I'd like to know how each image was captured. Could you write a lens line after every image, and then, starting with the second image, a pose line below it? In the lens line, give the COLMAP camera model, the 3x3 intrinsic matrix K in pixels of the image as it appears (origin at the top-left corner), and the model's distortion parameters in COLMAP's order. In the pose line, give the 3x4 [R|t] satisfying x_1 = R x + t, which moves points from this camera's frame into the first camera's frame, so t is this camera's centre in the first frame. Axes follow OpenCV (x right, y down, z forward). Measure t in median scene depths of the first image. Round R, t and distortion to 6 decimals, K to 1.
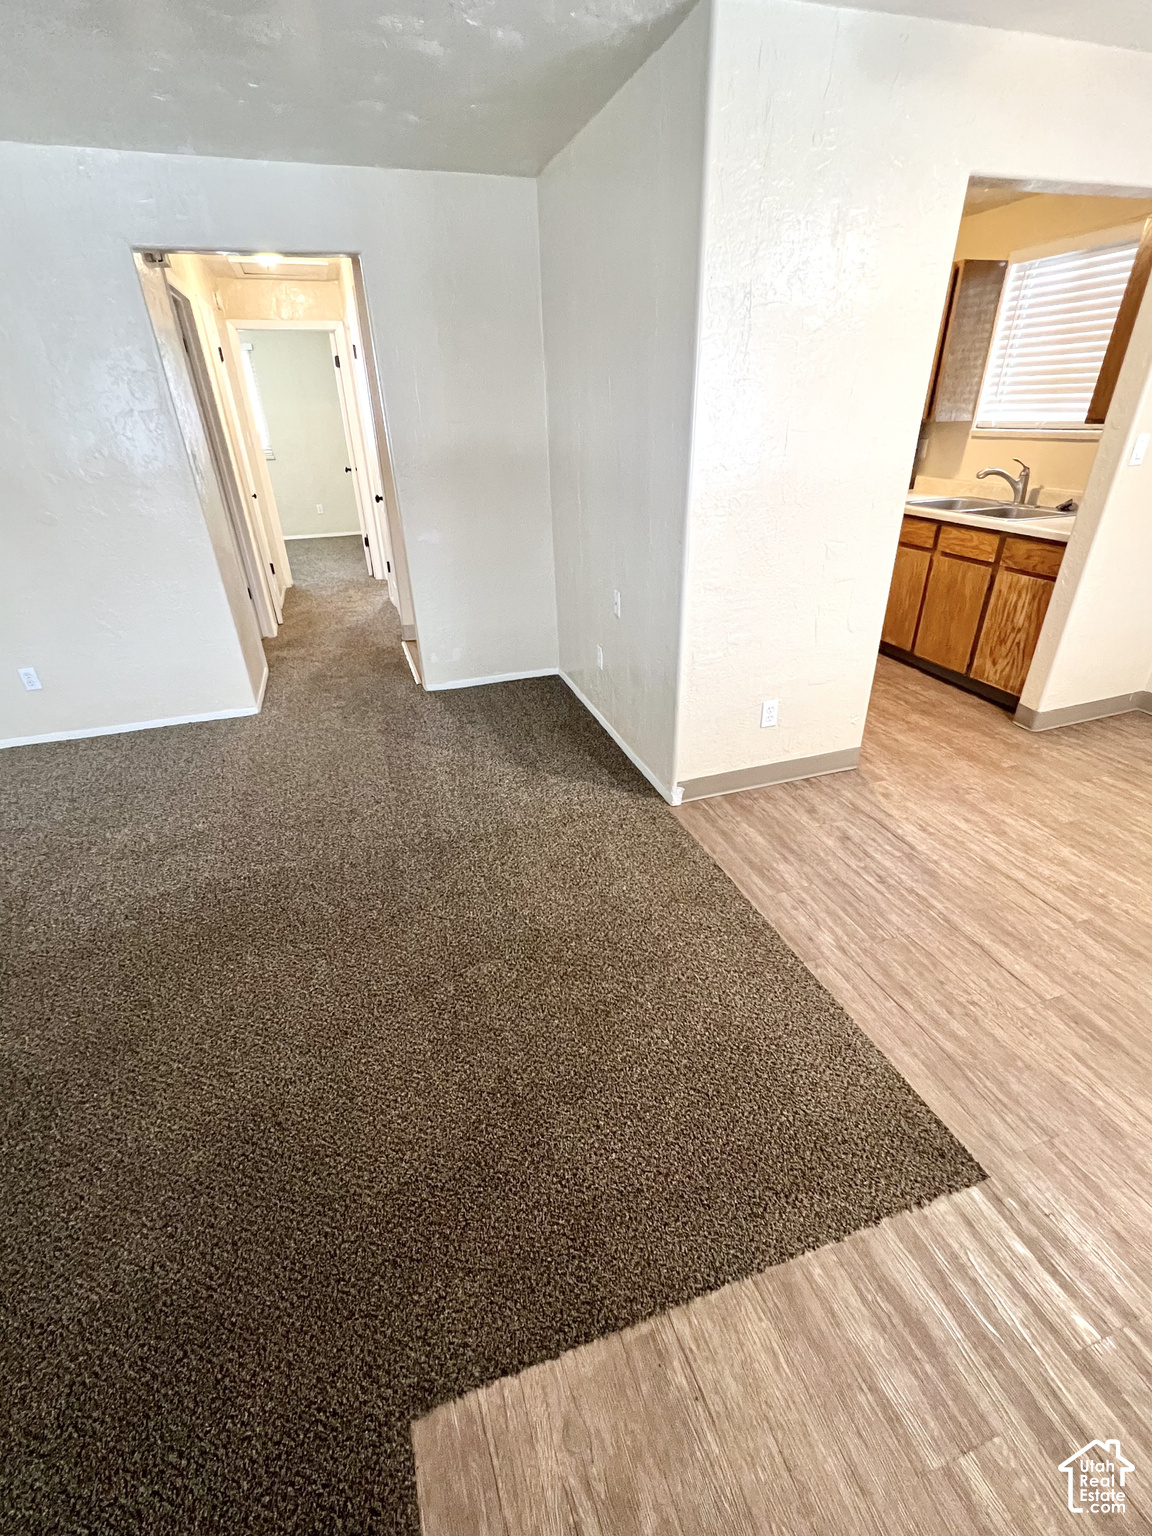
lens RADIAL K [[678.1, 0, 577.7], [0, 678.1, 768.7], [0, 0, 1]] dist [-0.001065, -0.000106]
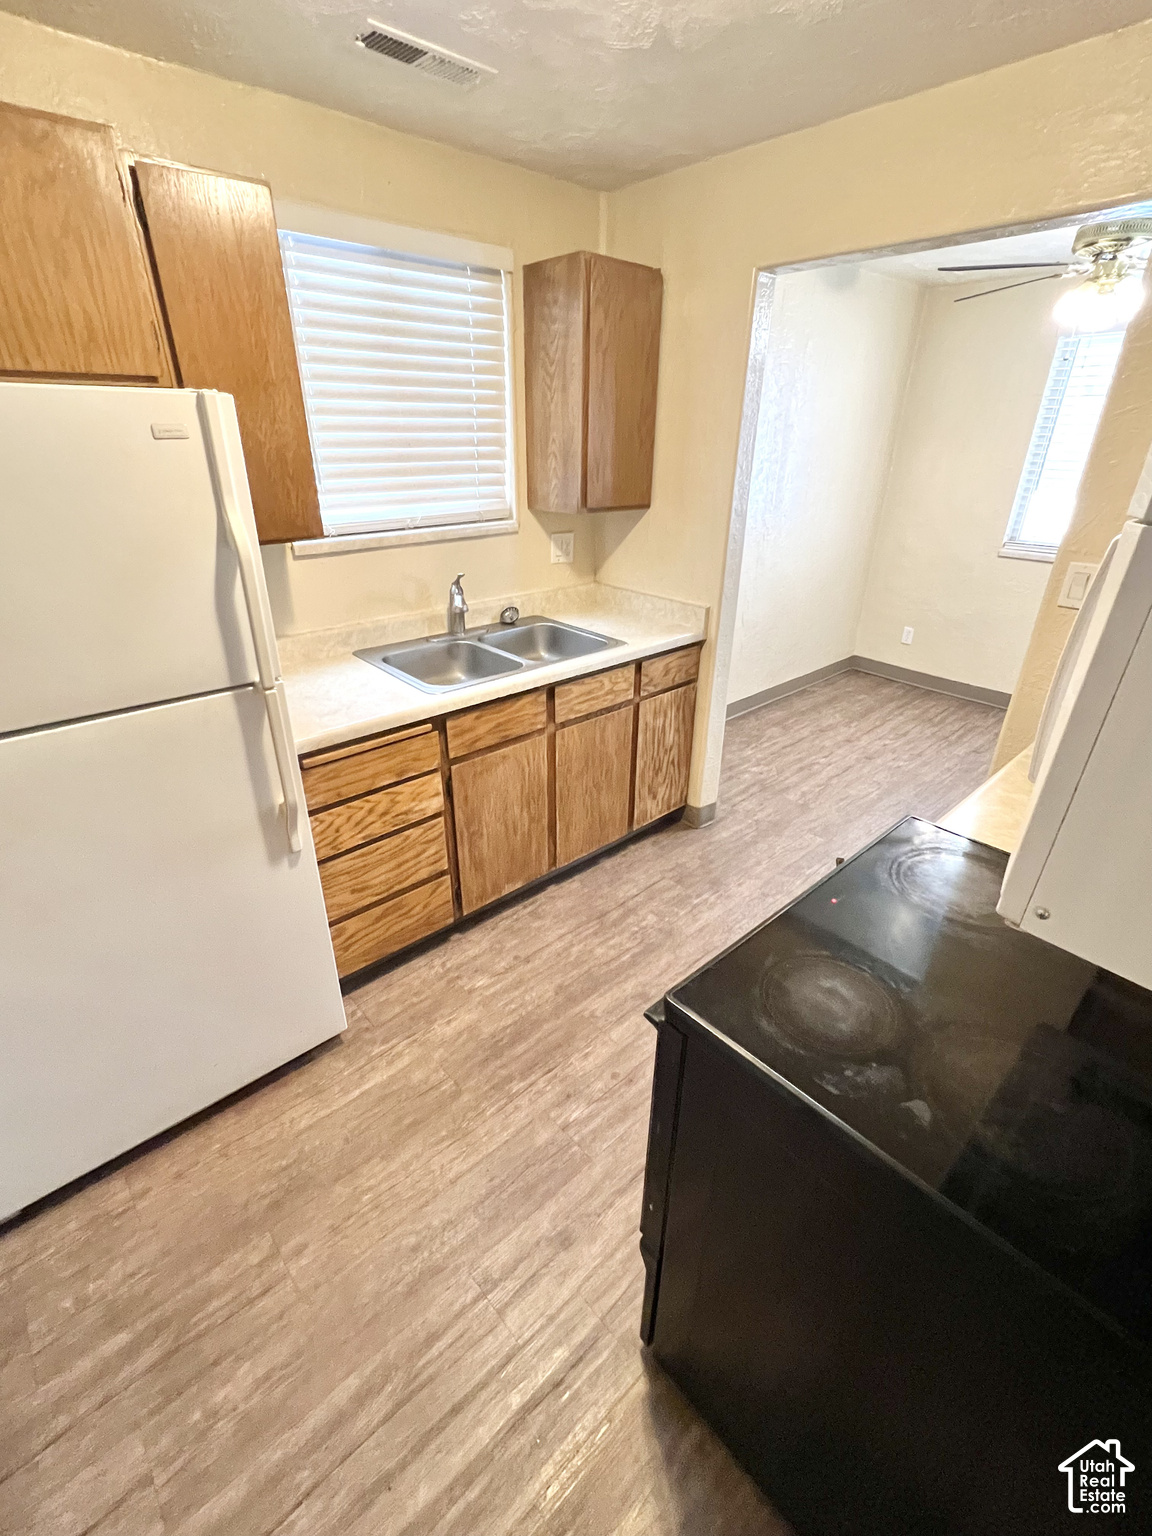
lens RADIAL K [[678.0, 0, 573.5], [0, 678.0, 768.8], [0, 0, 1]] dist [-0.002136, 0.000198]
pose [[-0.400004, -0.390895, 0.828974, -0.003812], [0.436876, 0.713796, 0.547389, -0.852183], [-0.805690, 0.581117, -0.114749, 1.477251]]
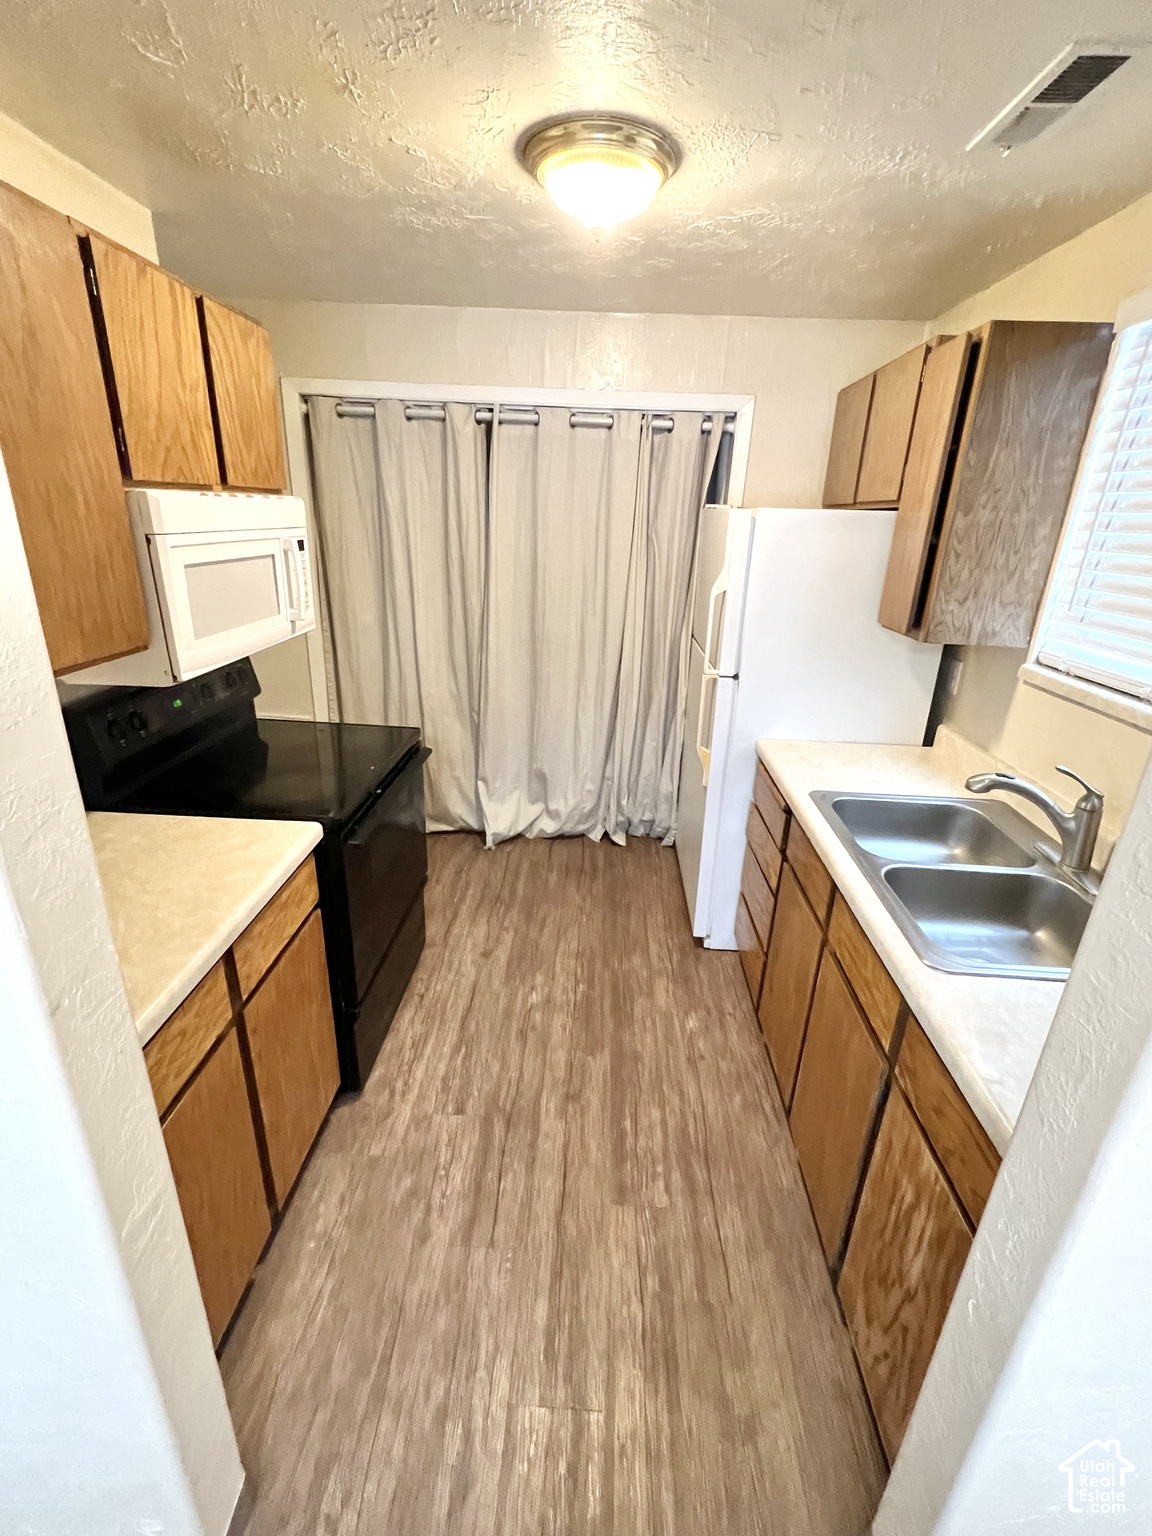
lens RADIAL K [[674.6, 0, 573.7], [0, 674.6, 767.2], [0, 0, 1]] dist [-0.000387, 0.000236]
pose [[0.930992, 0.182381, -0.316213, 0.677565], [-0.223192, 0.969863, -0.097735, -0.476835], [0.288858, 0.161566, 0.943640, 0.723682]]
